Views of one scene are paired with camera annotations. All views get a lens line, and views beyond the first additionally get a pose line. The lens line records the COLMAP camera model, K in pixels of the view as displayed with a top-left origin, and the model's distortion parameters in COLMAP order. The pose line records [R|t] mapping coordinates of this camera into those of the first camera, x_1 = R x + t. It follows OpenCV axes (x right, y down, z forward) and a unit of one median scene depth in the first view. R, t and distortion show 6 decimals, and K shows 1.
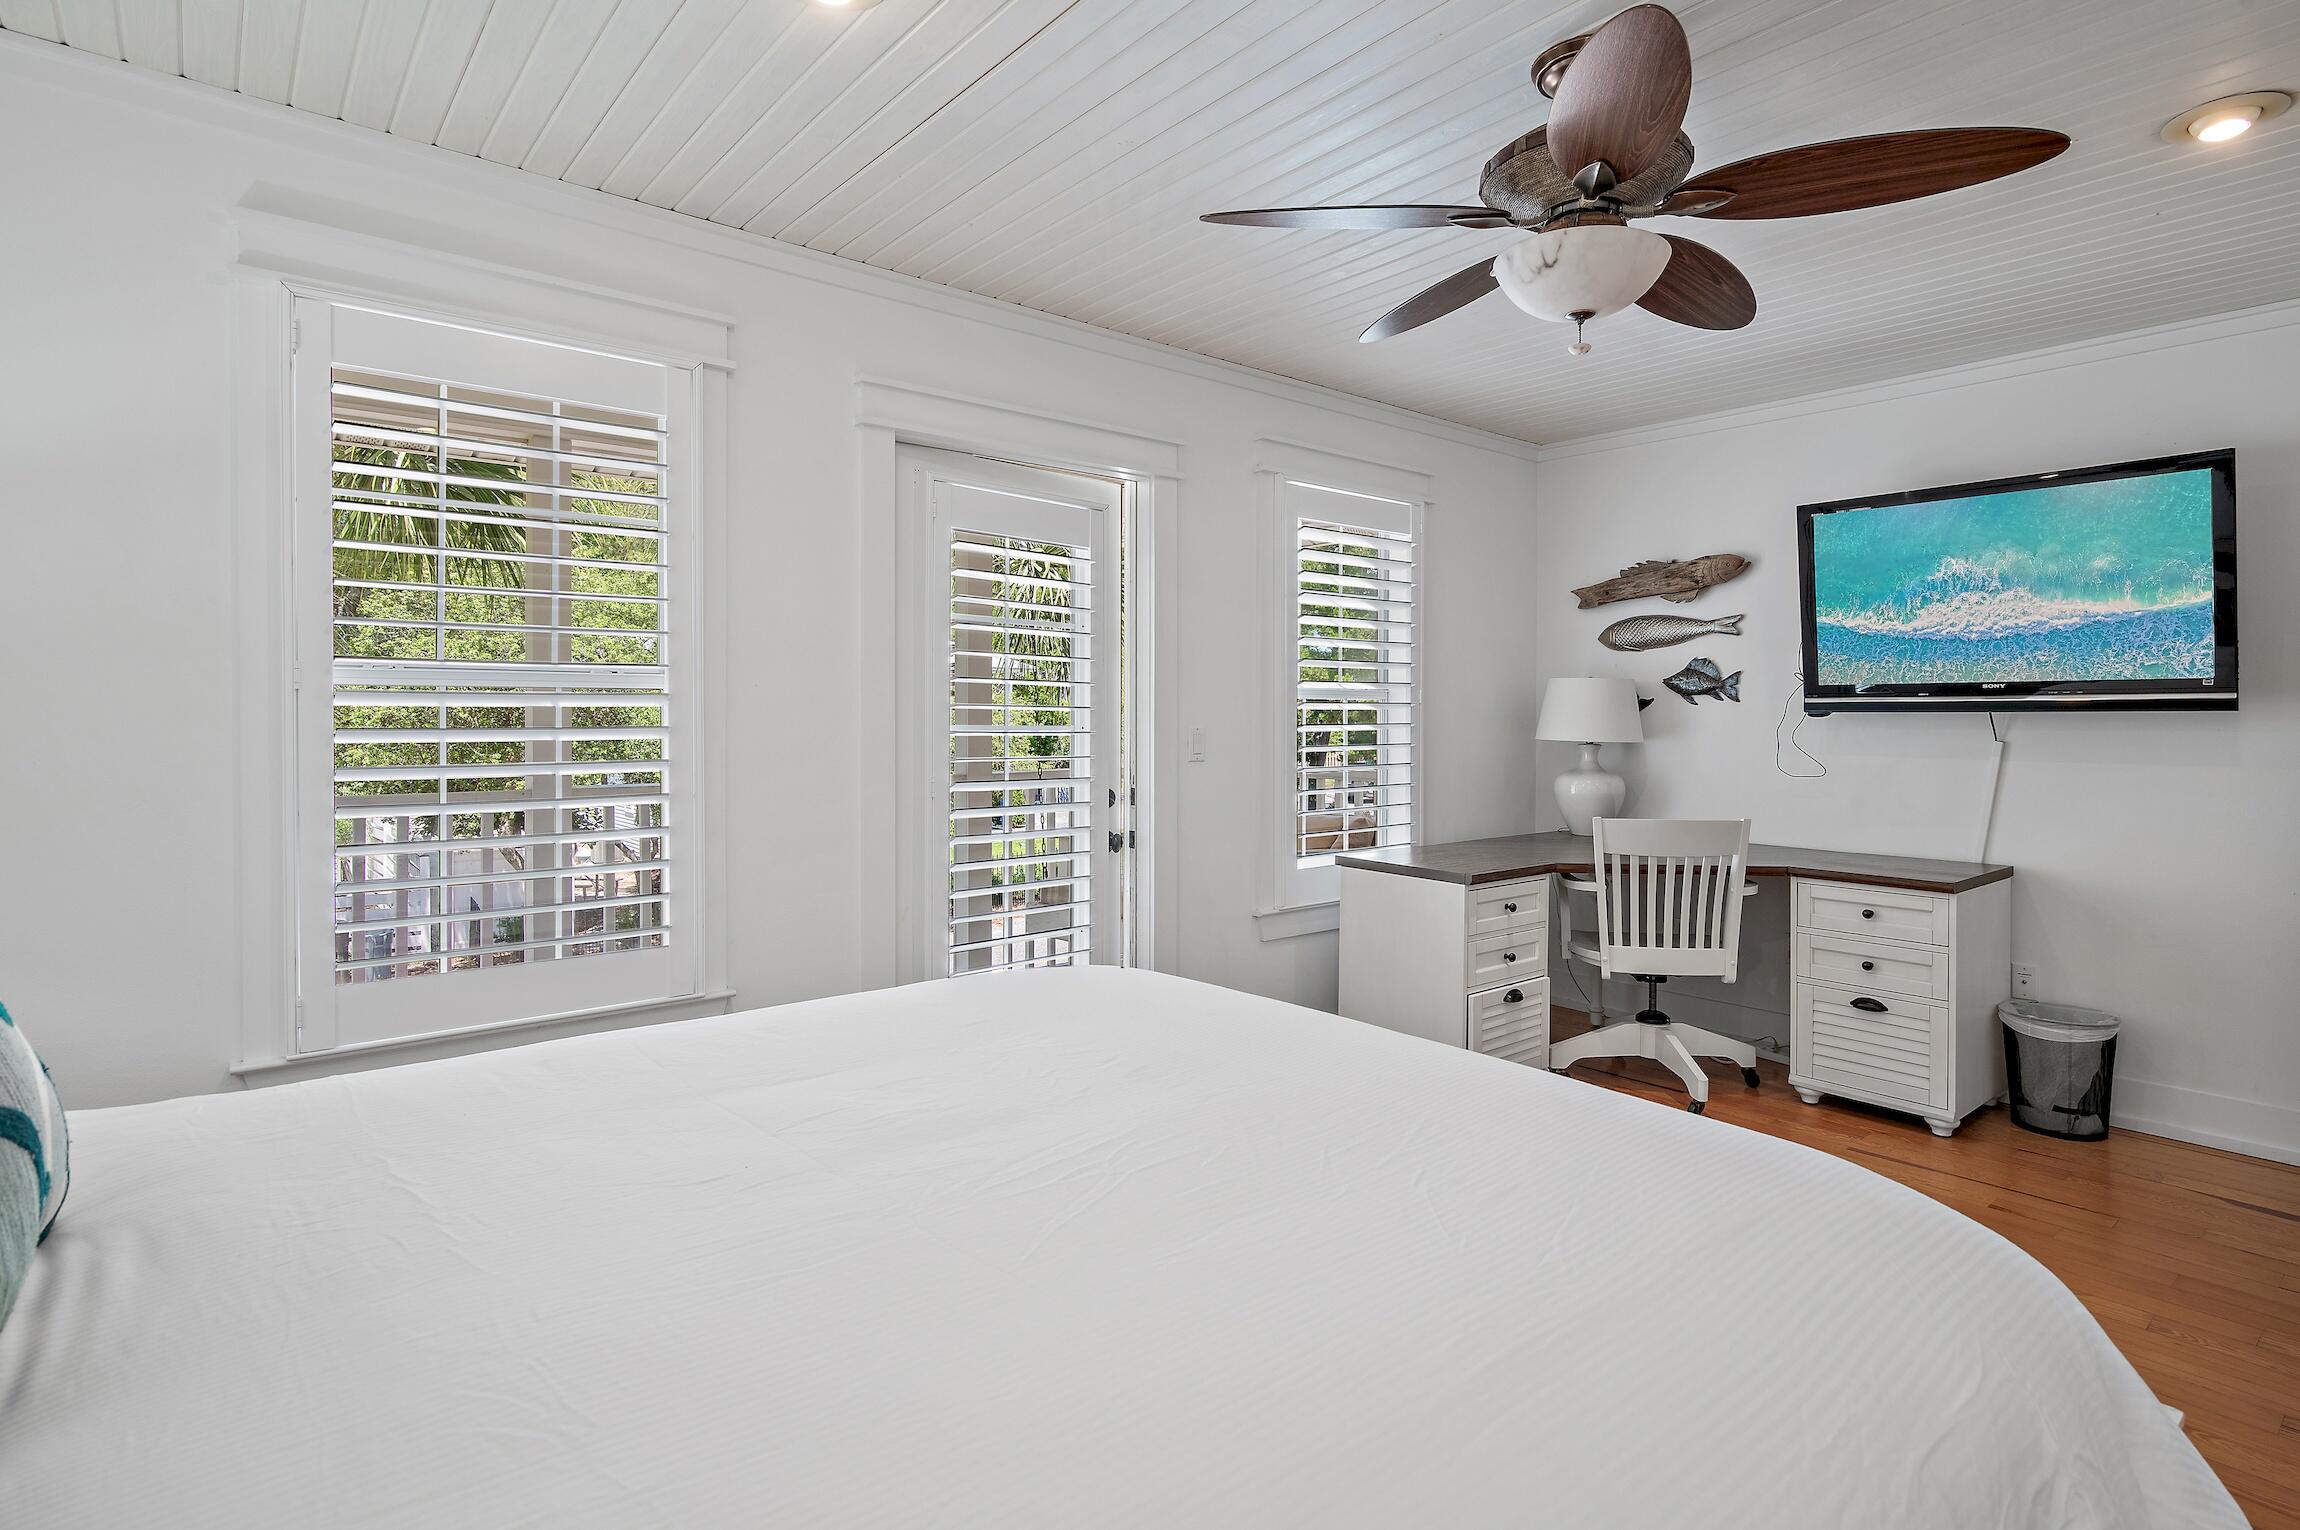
lens RADIAL K [[1134.1, 0, 1126.2], [0, 1134.1, 719.0], [0, 0, 1]] dist [0.003527, -0.000426]
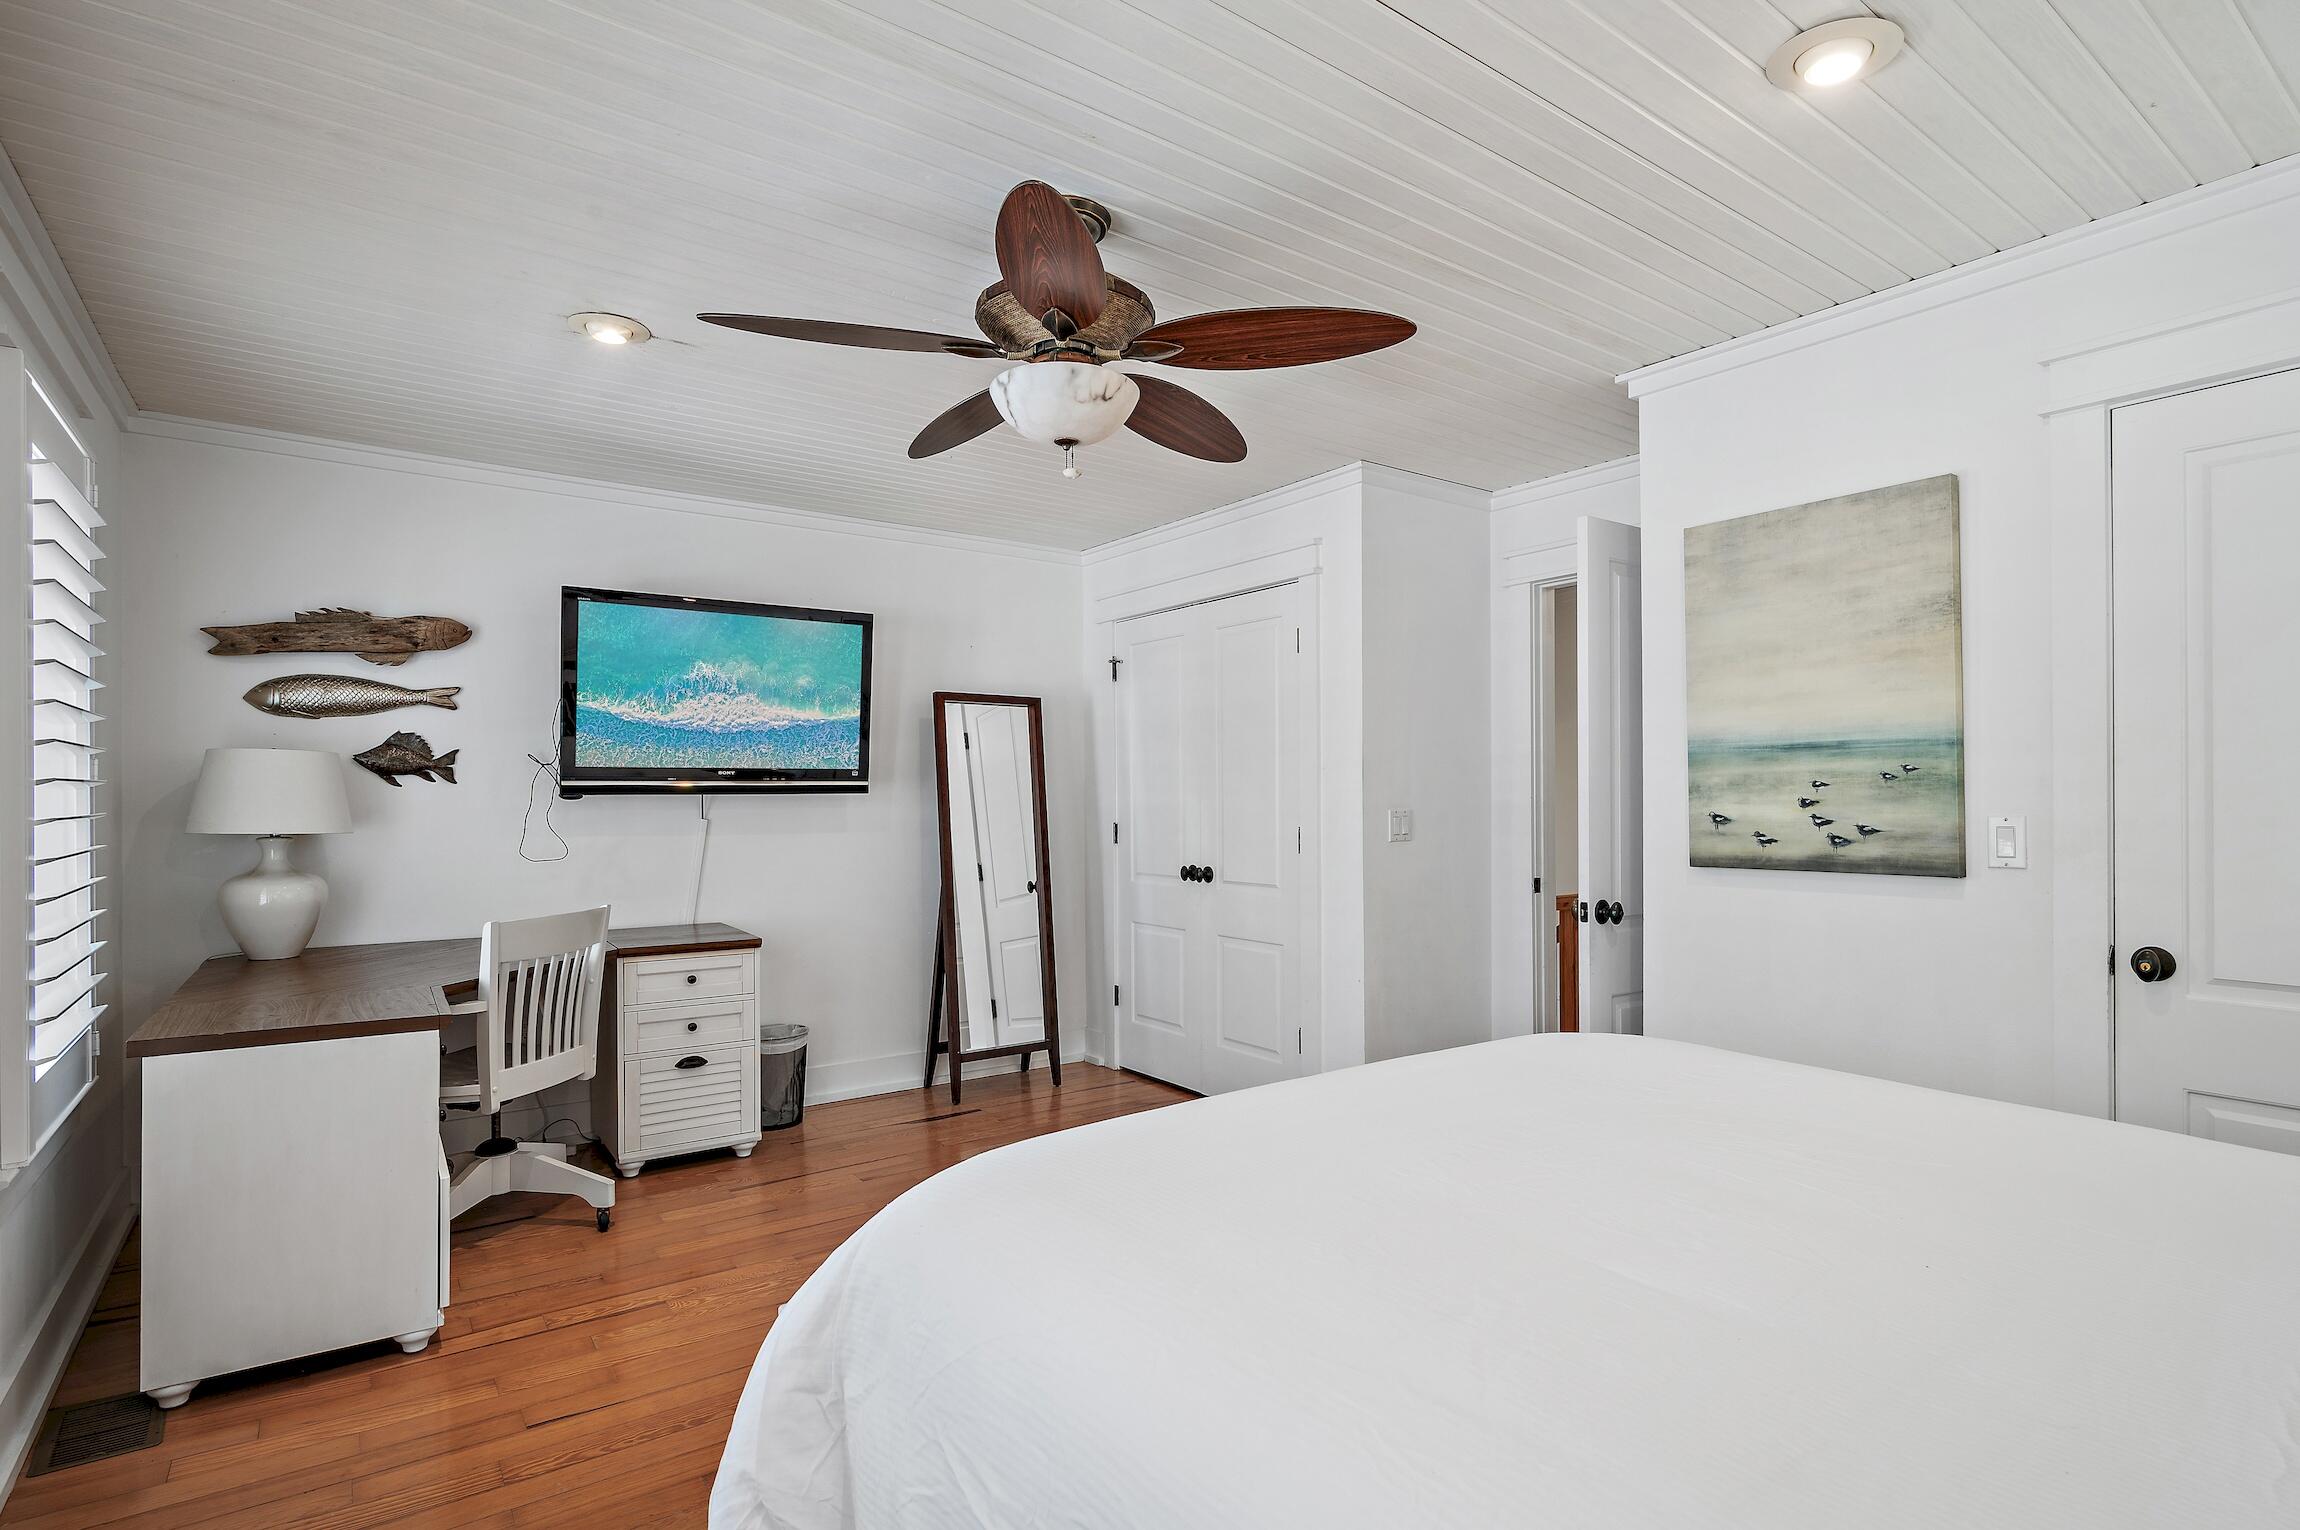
lens RADIAL K [[1134.1, 0, 1146.4], [0, 1134.1, 775.7], [0, 0, 1]] dist [0.003527, -0.000426]
pose [[0.059982, 0.014599, 0.998093, -0.390604], [0.007491, 0.999858, -0.015075, -0.004143], [-0.998171, 0.008381, 0.059864, 0.468905]]
